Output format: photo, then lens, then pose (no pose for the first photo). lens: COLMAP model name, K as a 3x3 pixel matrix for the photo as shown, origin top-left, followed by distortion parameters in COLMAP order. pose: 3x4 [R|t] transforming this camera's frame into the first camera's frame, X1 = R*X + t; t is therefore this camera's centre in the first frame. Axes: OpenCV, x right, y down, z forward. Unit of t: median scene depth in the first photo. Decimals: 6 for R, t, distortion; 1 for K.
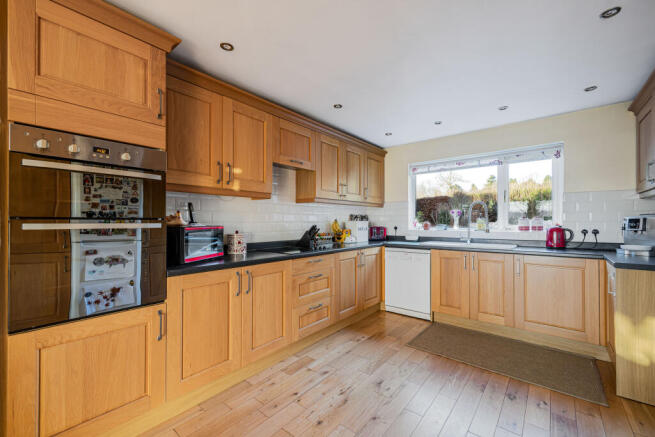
lens RADIAL K [[270.4, 0, 330.3], [0, 270.4, 221.2], [0, 0, 1]] dist [0.004436, 0.000317]
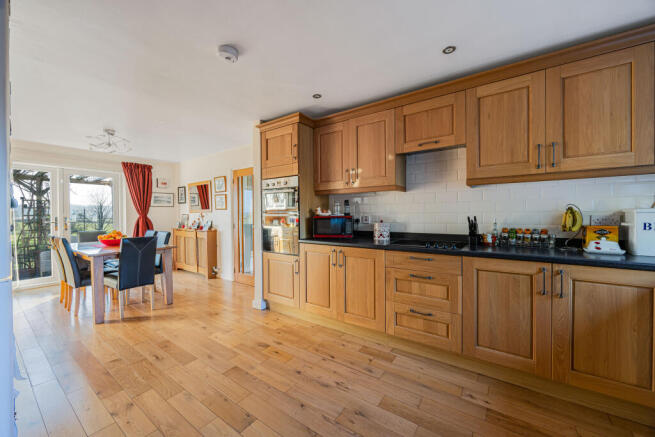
lens RADIAL K [[254.5, 0, 331.0], [0, 254.5, 215.8], [0, 0, 1]] dist [-0.002549, -0.000273]
pose [[0.072804, 0.008059, -0.997314, 0.783836], [0.009318, 0.999918, 0.008760, 0.005058], [0.997303, -0.009931, 0.072723, 0.734230]]
